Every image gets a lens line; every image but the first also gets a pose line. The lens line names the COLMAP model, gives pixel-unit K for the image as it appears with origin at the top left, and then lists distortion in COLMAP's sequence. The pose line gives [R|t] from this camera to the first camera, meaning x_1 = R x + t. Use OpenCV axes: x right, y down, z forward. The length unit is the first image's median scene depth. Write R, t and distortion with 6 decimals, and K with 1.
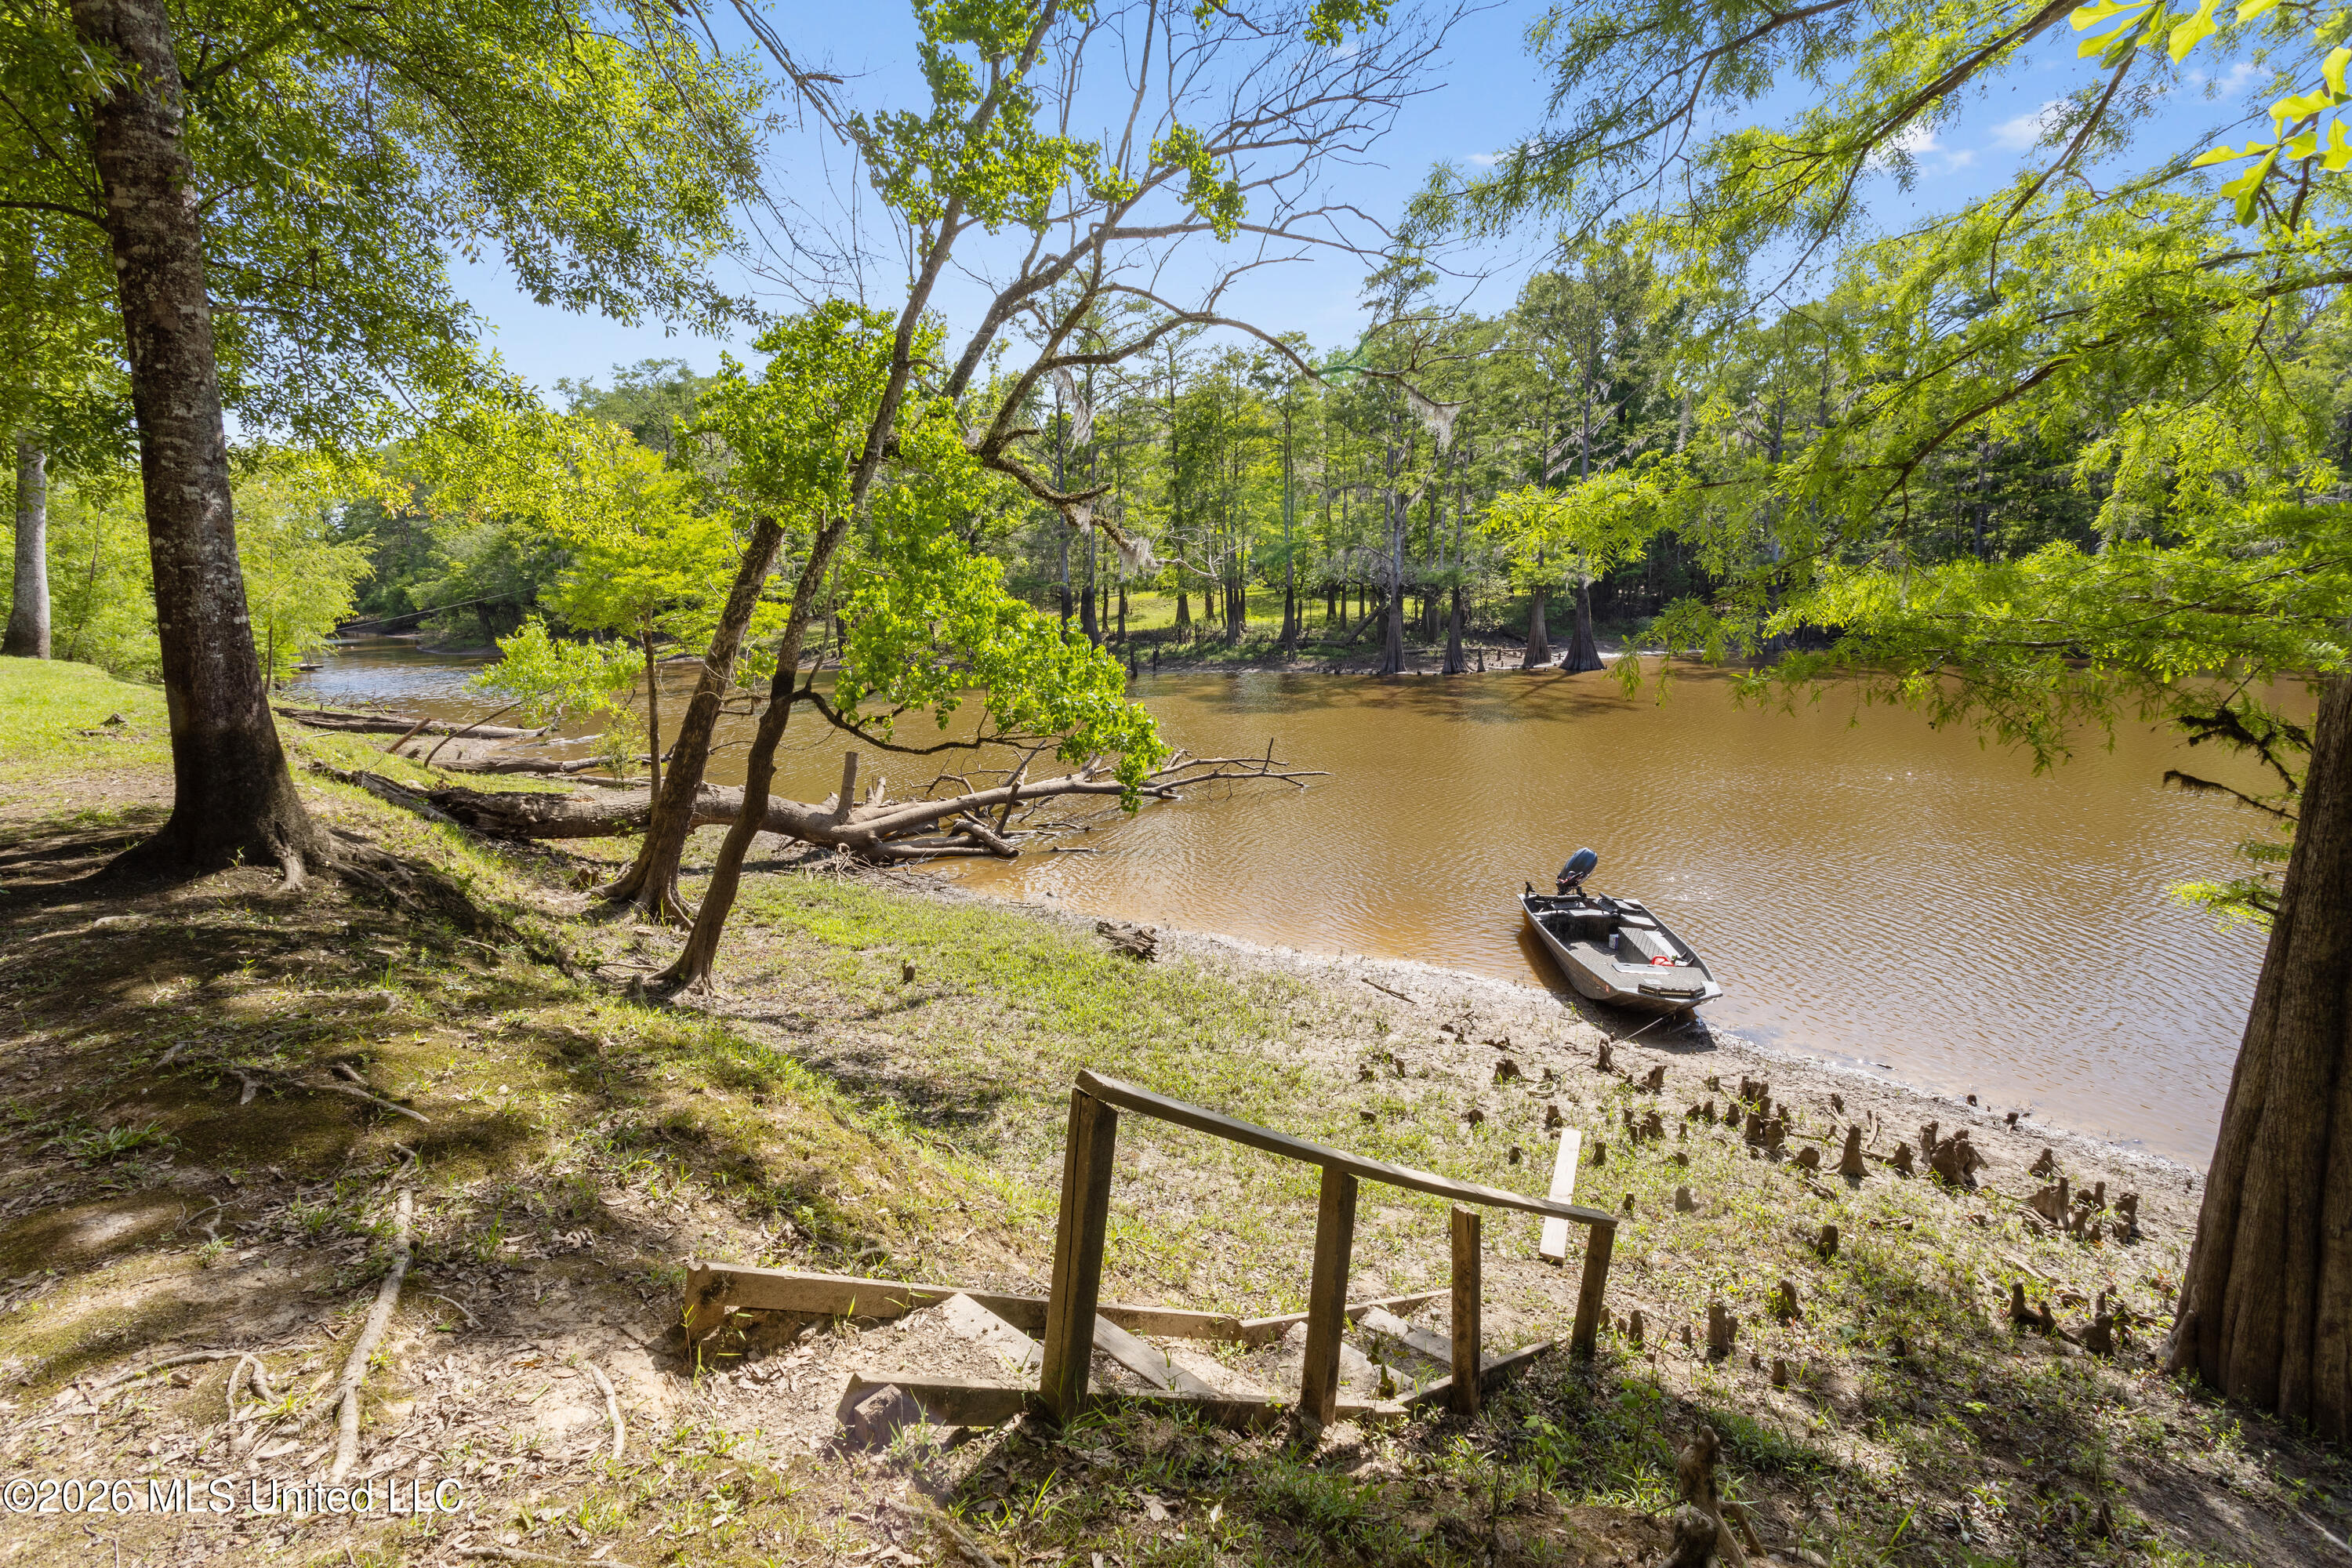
lens RADIAL K [[1115.9, 0, 1180.9], [0, 1115.9, 776.8], [0, 0, 1]] dist [0.000299, 0.000189]
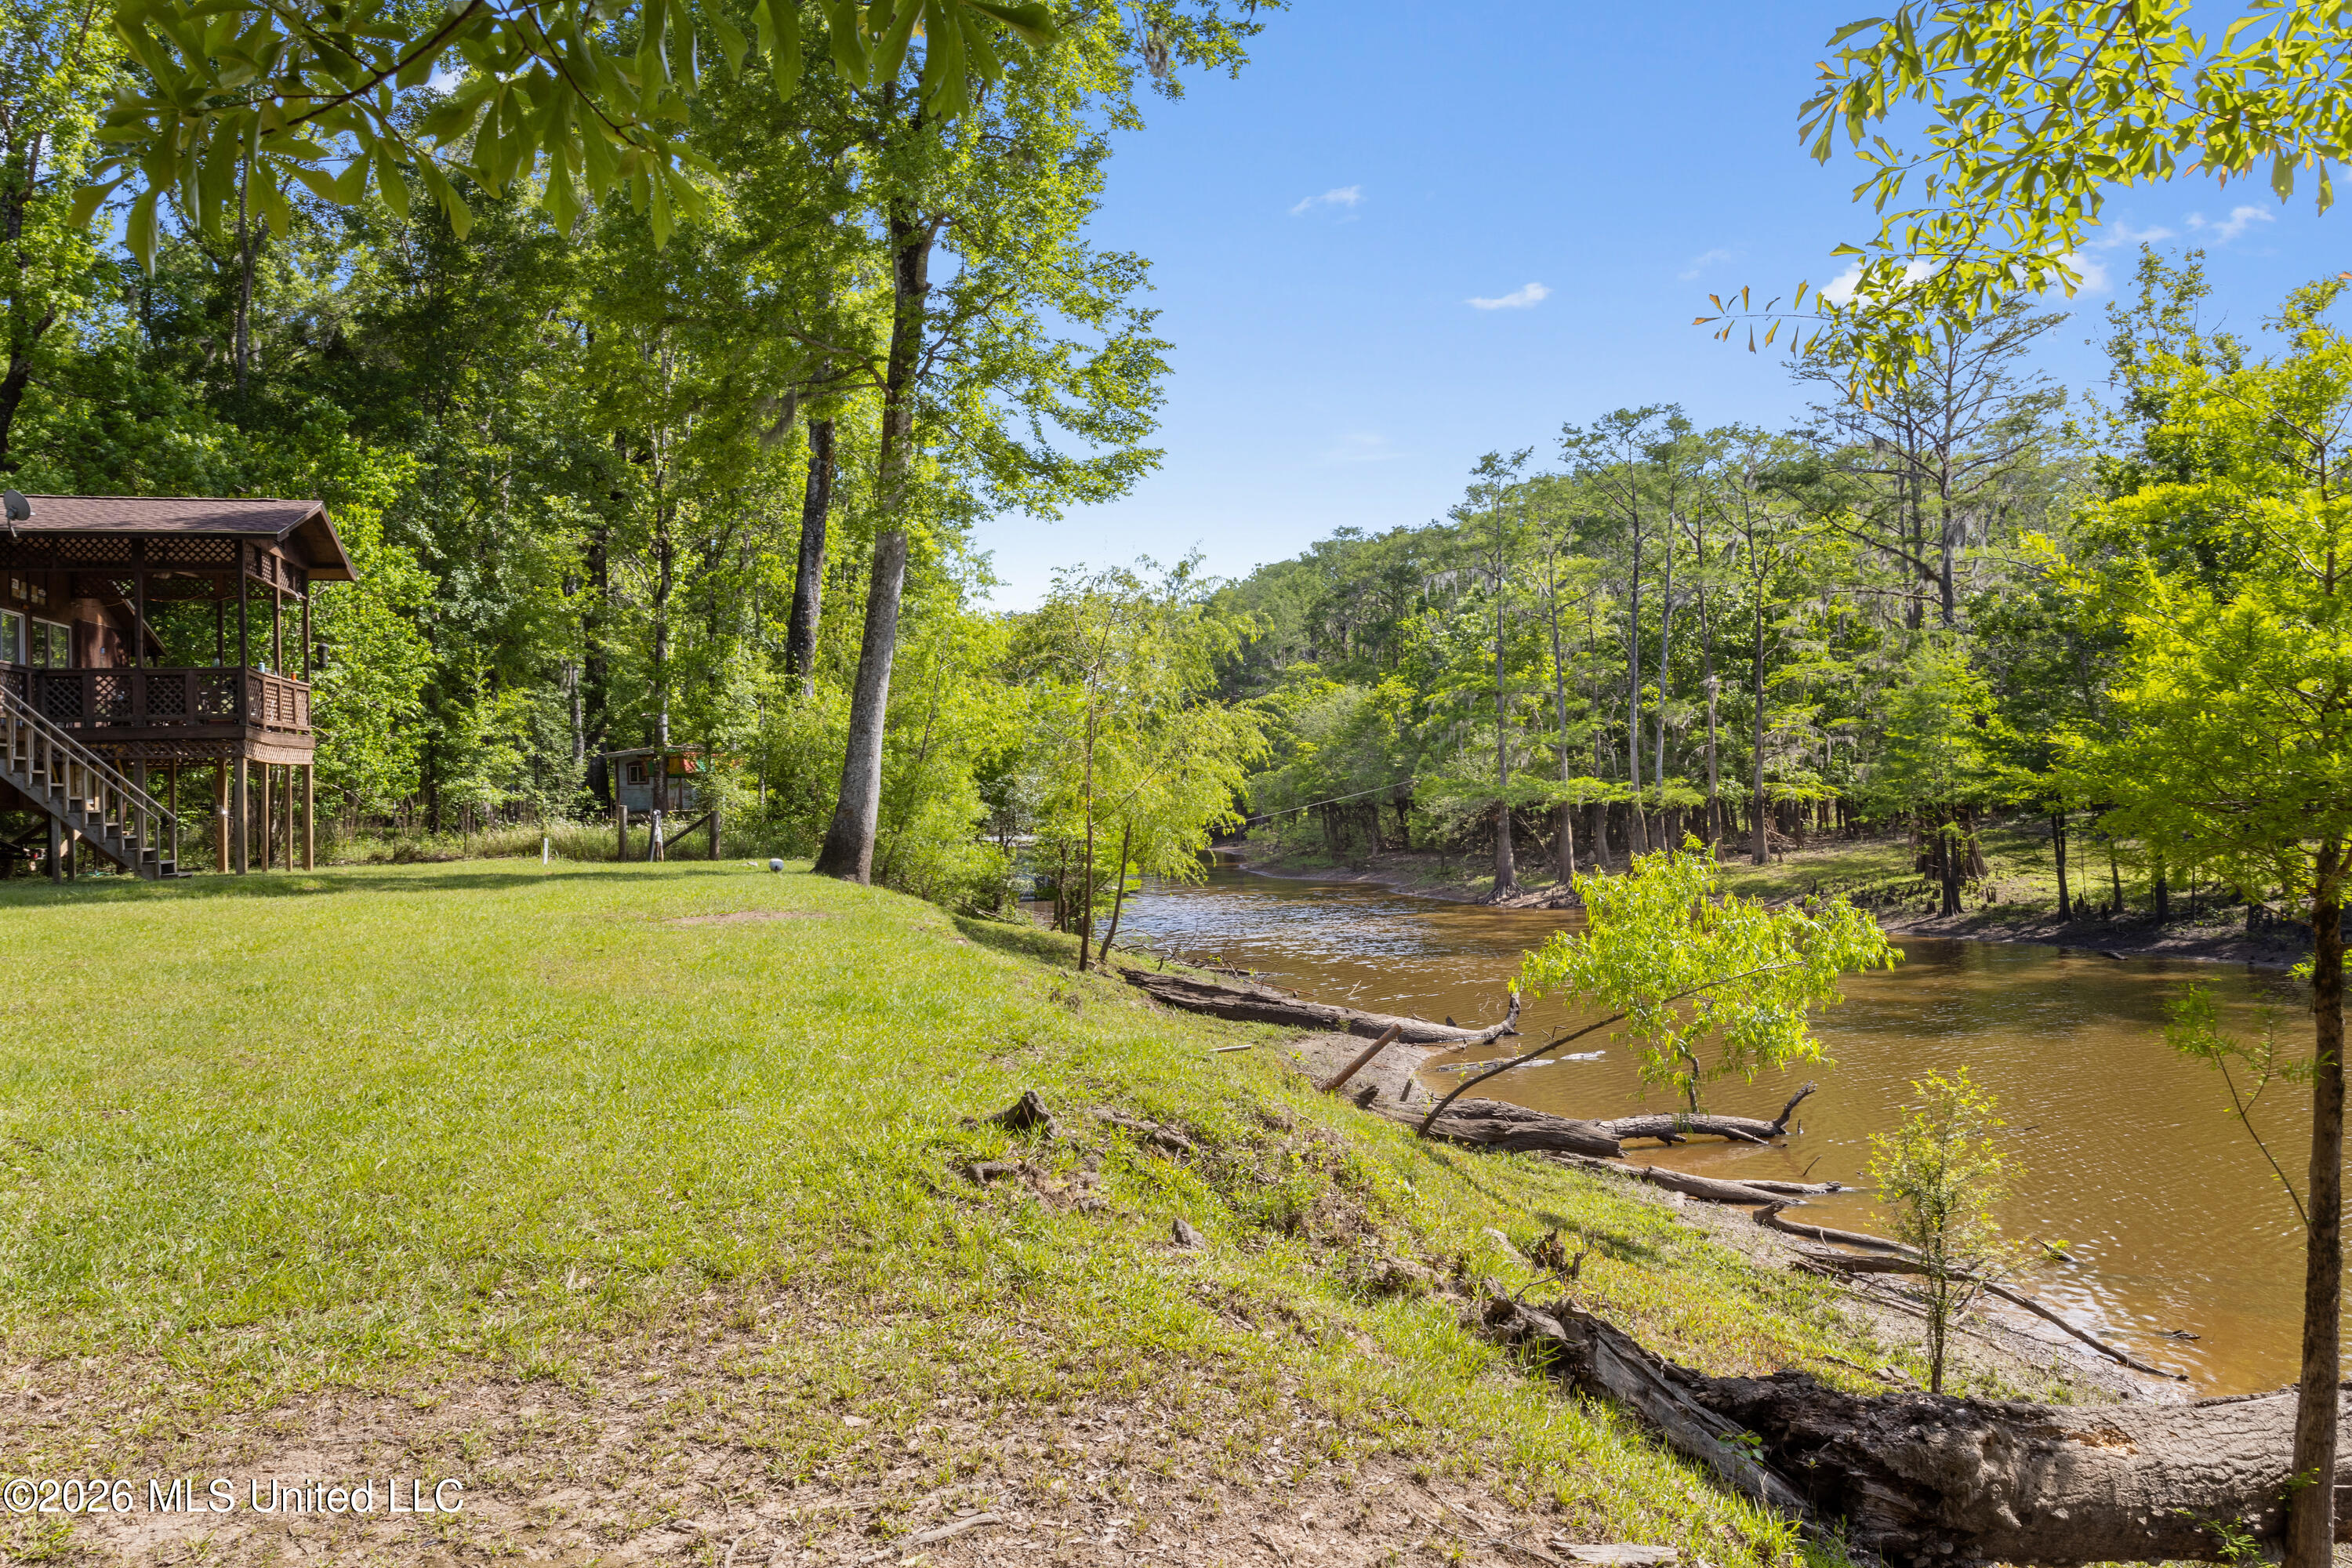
lens RADIAL K [[1901.4, 0, 1174.7], [0, 1901.4, 784.5], [0, 0, 1]] dist [0.001726, 0.000183]
pose [[0.811988, 0.004786, -0.583655, -0.167902], [-0.101594, 0.985861, -0.133254, -0.023505], [0.574765, 0.167497, 0.800993, 0.156097]]
